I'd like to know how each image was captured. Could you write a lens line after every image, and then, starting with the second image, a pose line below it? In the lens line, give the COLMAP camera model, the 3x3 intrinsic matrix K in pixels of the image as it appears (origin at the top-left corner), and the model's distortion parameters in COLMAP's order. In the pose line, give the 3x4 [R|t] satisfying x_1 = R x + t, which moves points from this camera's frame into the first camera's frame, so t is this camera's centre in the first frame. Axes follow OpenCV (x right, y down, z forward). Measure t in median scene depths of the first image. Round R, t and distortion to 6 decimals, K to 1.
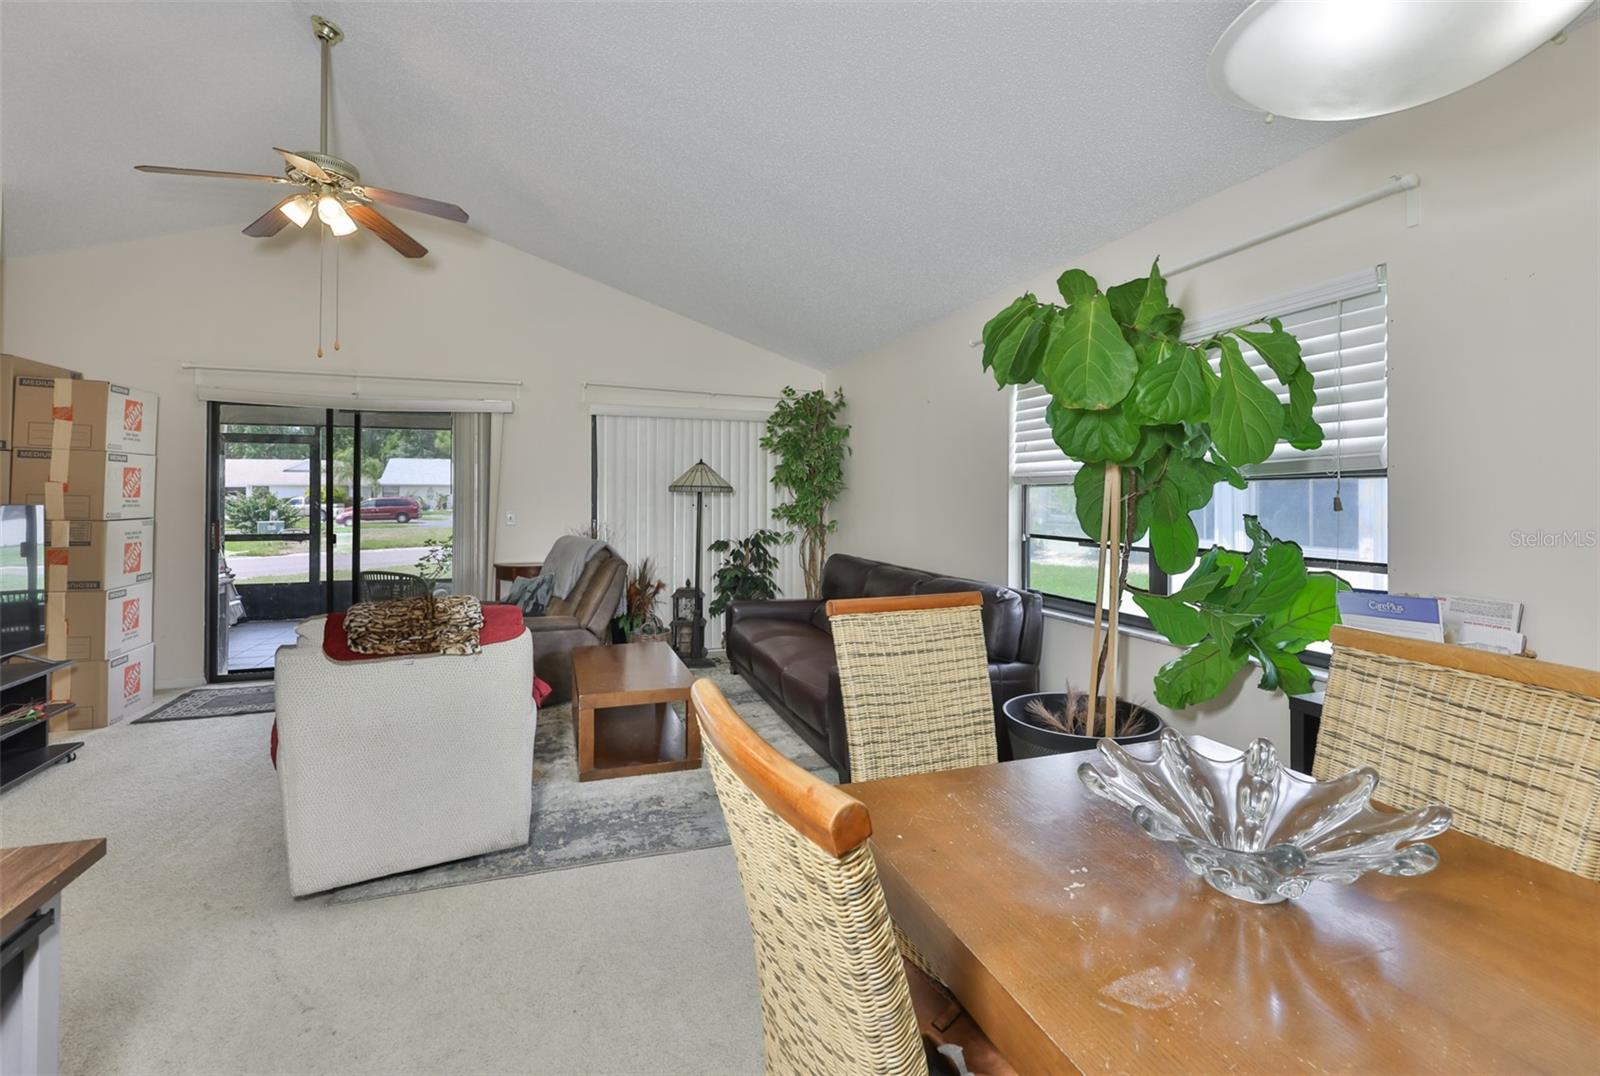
lens RADIAL K [[763.2, 0, 798.2], [0, 763.2, 505.4], [0, 0, 1]] dist [0.028175, -0.000368]
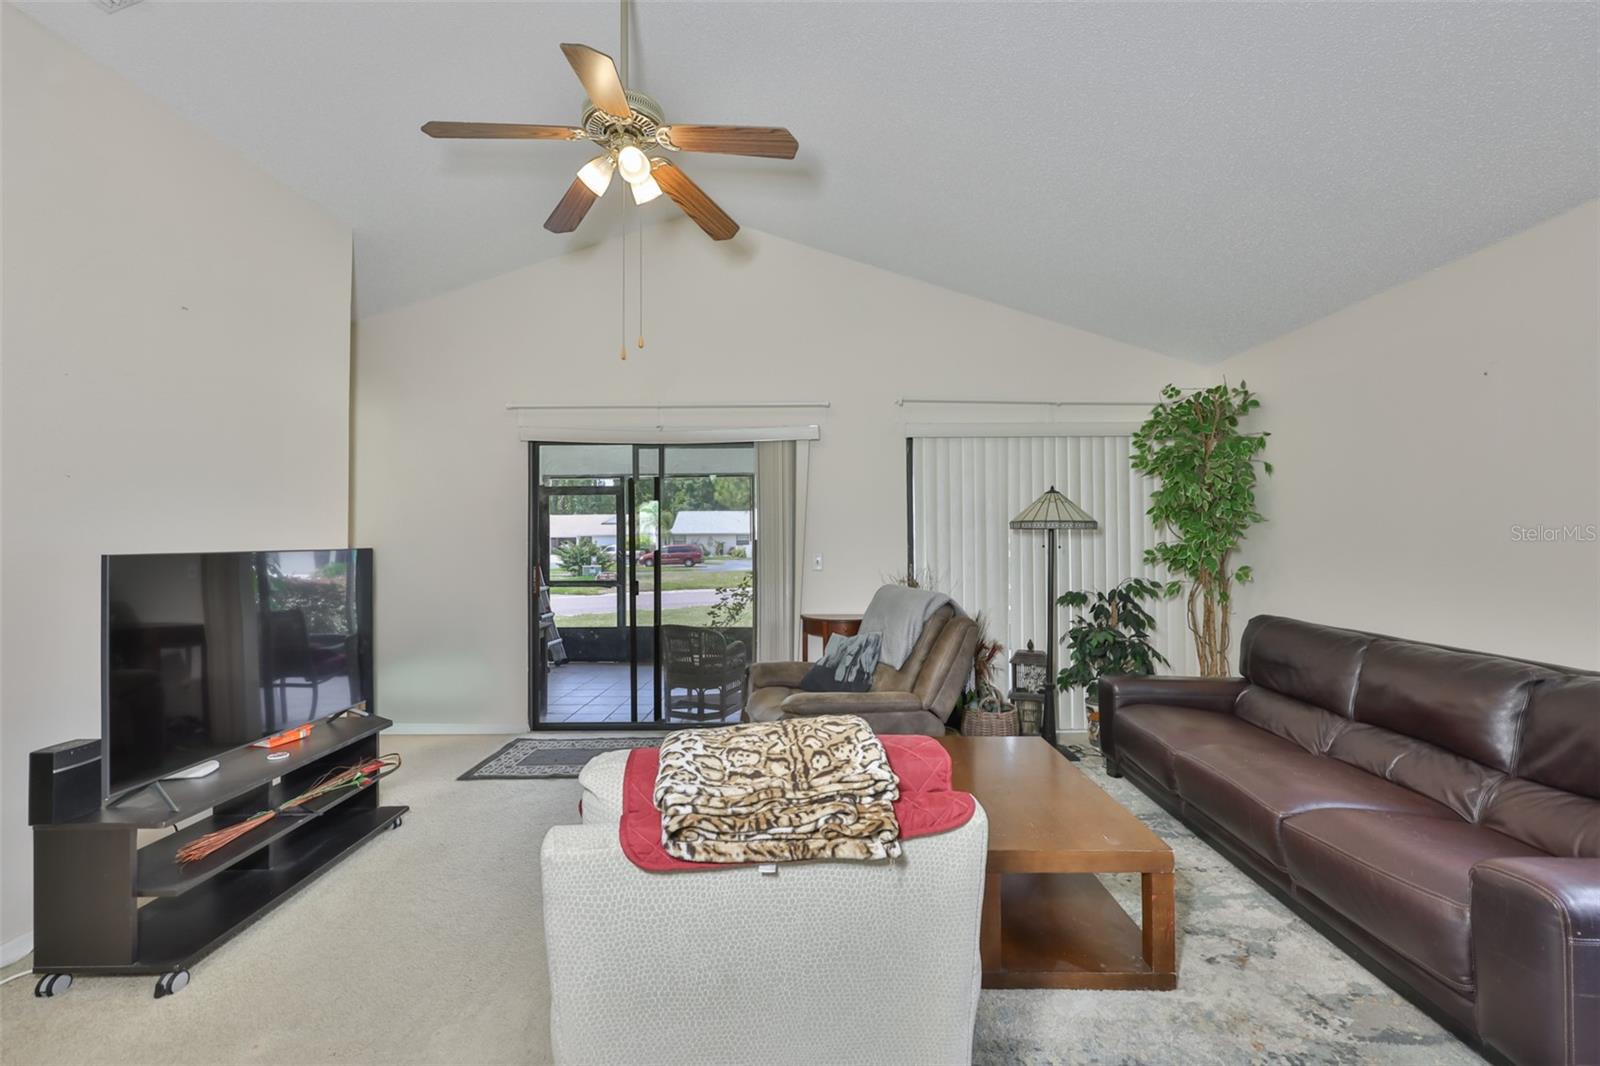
lens RADIAL K [[687.9, 0, 789.5], [0, 687.9, 528.9], [0, 0, 1]] dist [-0.003177, -0.000080]
pose [[0.947598, -0.019721, -0.318855, -0.151719], [0.010149, 0.999447, -0.031654, 0.001168], [0.319303, 0.026759, 0.947275, 0.254823]]
